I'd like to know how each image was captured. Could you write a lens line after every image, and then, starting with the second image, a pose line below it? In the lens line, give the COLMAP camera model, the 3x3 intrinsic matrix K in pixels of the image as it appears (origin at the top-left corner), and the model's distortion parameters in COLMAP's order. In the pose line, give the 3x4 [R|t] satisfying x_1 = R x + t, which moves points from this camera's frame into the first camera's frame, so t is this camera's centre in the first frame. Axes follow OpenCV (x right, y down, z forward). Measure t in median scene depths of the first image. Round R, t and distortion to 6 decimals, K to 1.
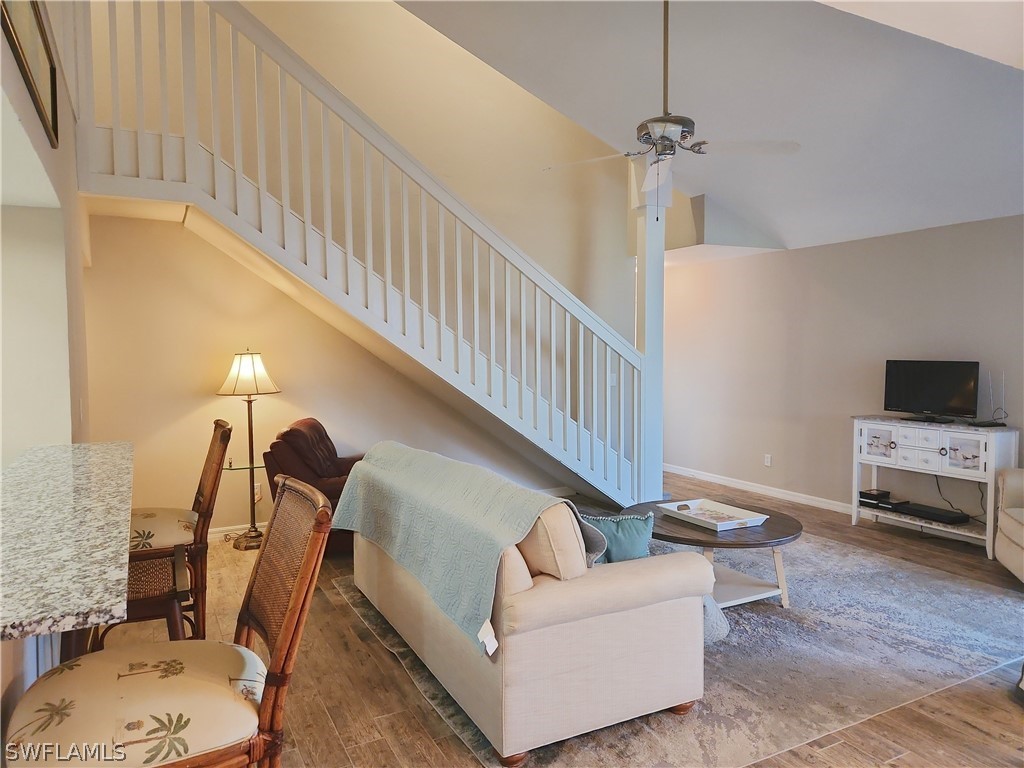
lens RADIAL K [[682.9, 0, 504.4], [0, 682.9, 382.4], [0, 0, 1]] dist [0.076122, -0.062876]
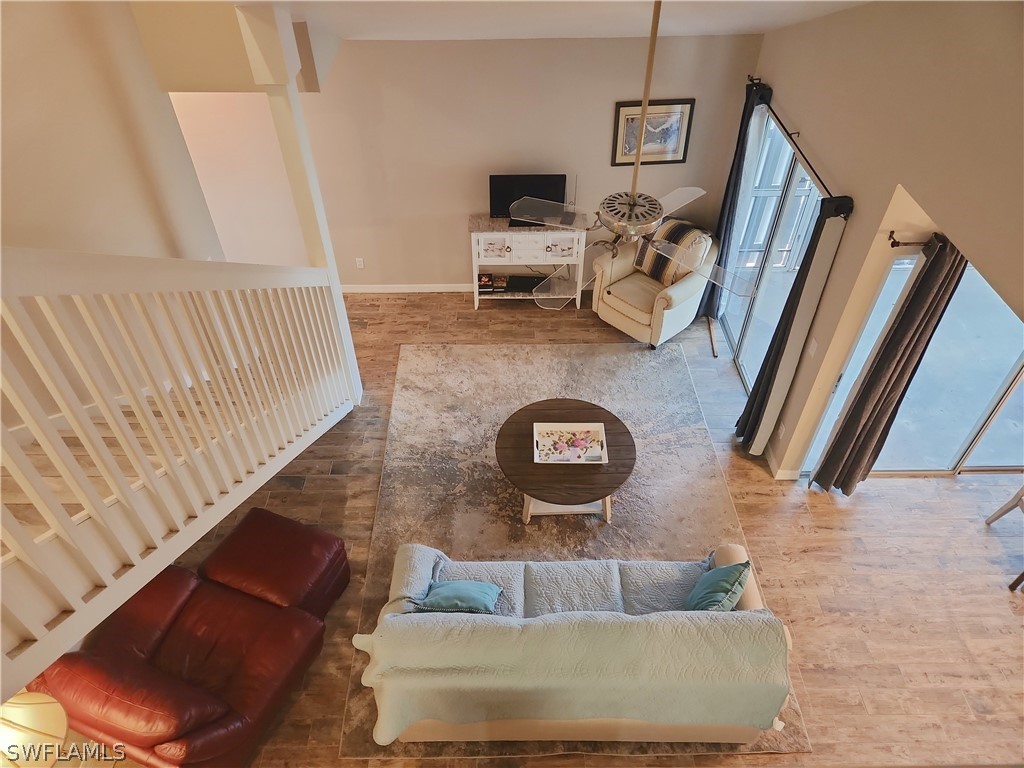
lens RADIAL K [[682.9, 0, 498.3], [0, 682.9, 382.7], [0, 0, 1]] dist [0.076122, -0.062876]
pose [[0.464363, -0.603494, 0.648199, -0.377190], [0.055948, 0.750423, 0.658586, -0.544702], [-0.883876, -0.269557, 0.382233, 0.521438]]
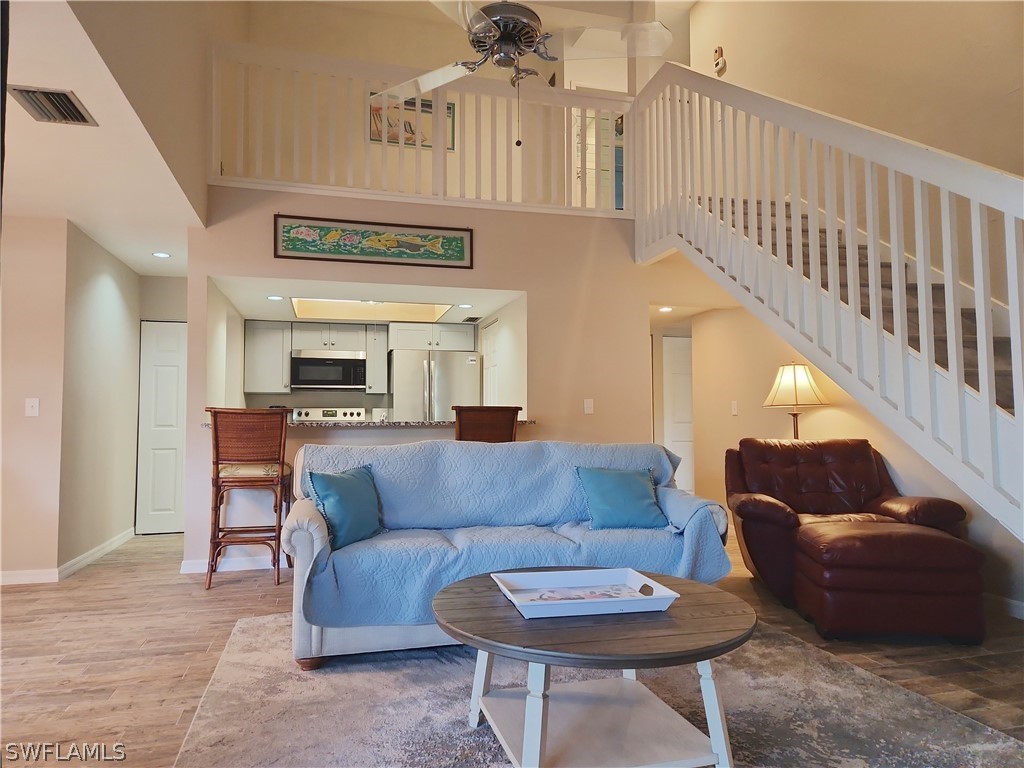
lens RADIAL K [[682.9, 0, 515.0], [0, 682.9, 391.4], [0, 0, 1]] dist [0.076122, -0.062876]
pose [[-0.215575, -0.035645, -0.975836, 0.662379], [-0.043923, 0.998676, -0.026776, 0.038105], [0.975499, 0.037090, -0.216856, 0.821590]]
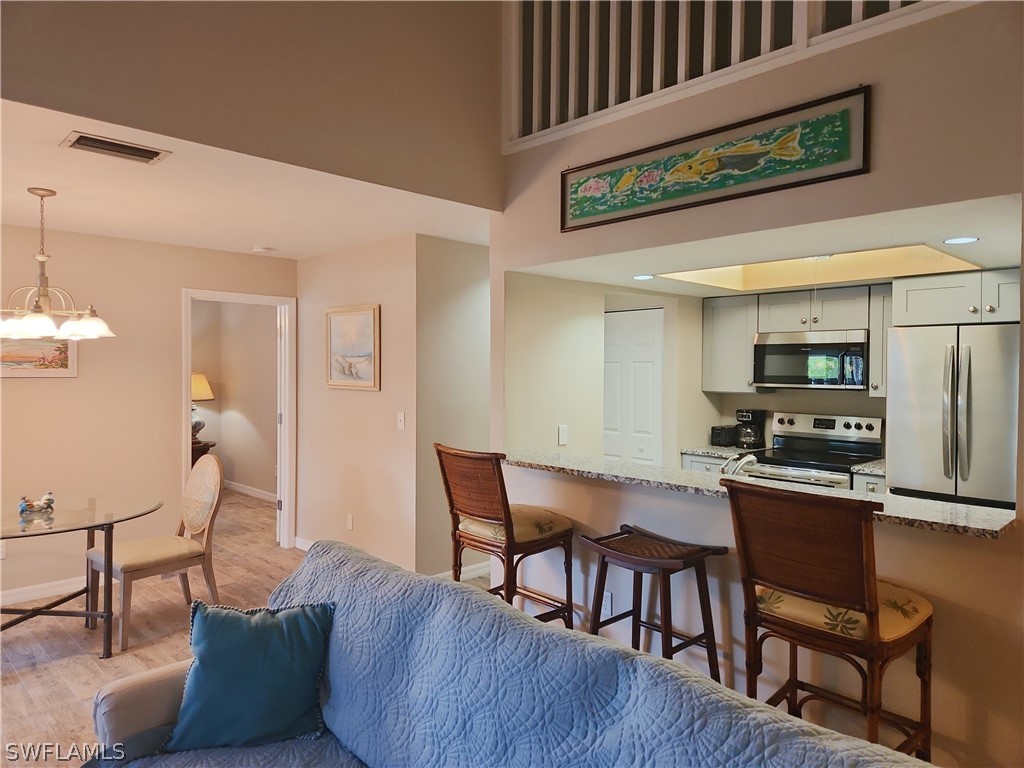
lens RADIAL K [[682.9, 0, 496.4], [0, 682.9, 379.5], [0, 0, 1]] dist [0.076122, -0.062876]
pose [[-0.961895, 0.006793, -0.273335, 0.053131], [-0.011855, 0.997715, 0.066514, -0.057066], [0.273162, 0.067220, -0.959617, 0.934646]]
